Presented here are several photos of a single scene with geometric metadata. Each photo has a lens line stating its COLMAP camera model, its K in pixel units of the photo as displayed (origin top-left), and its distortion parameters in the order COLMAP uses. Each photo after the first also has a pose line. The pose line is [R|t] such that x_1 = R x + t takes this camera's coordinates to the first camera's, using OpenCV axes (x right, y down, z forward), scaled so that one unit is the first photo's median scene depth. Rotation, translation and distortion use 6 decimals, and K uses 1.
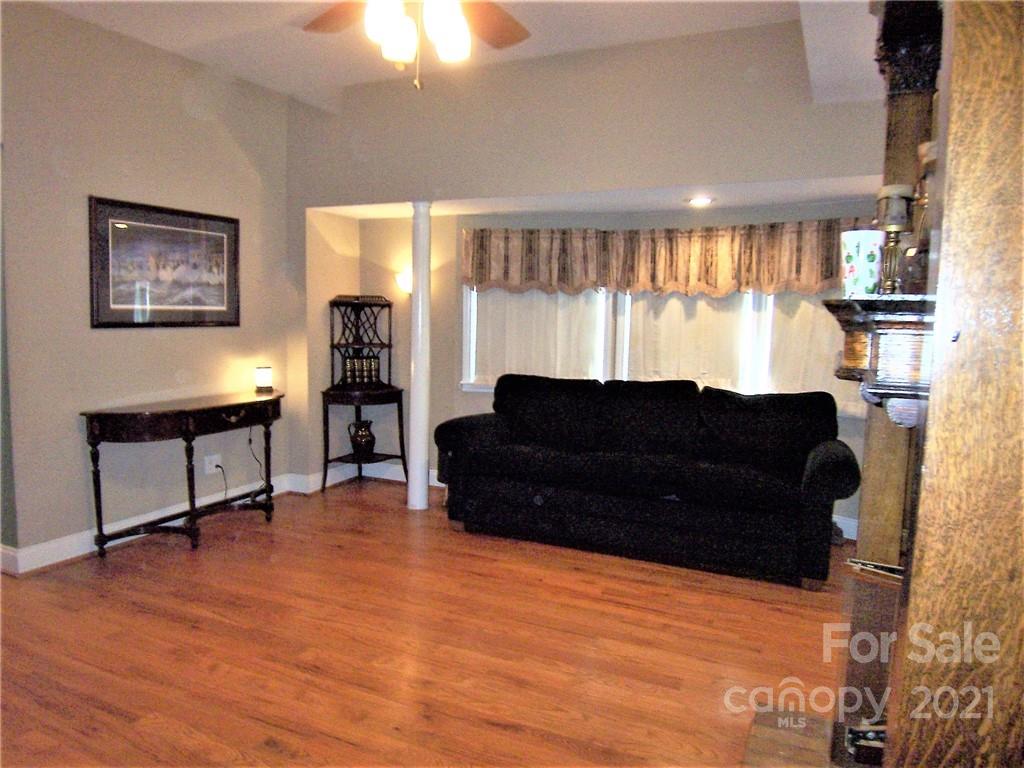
lens RADIAL K [[692.8, 0, 503.5], [0, 692.8, 379.0], [0, 0, 1]] dist [-0.001445, -0.053615]
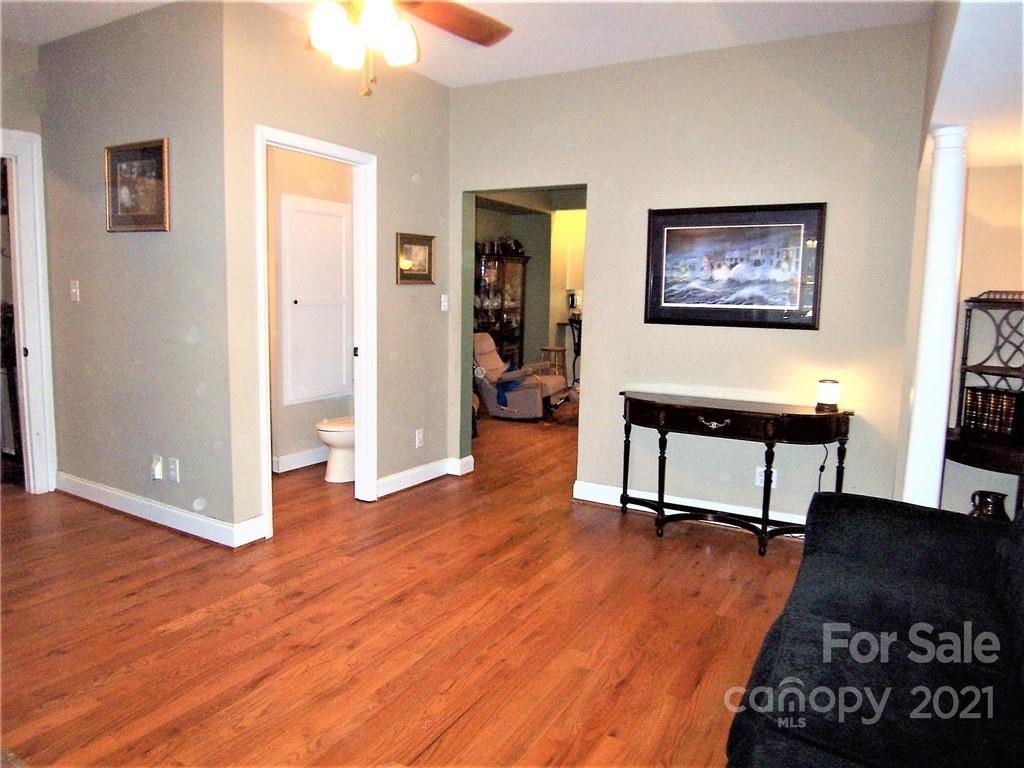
lens RADIAL K [[692.8, 0, 503.5], [0, 692.8, 379.0], [0, 0, 1]] dist [-0.001445, -0.053615]
pose [[-0.070673, 0.102471, -0.992222, 0.557852], [-0.115792, 0.987142, 0.110194, -0.074742], [0.990756, 0.122679, -0.057899, 0.769920]]
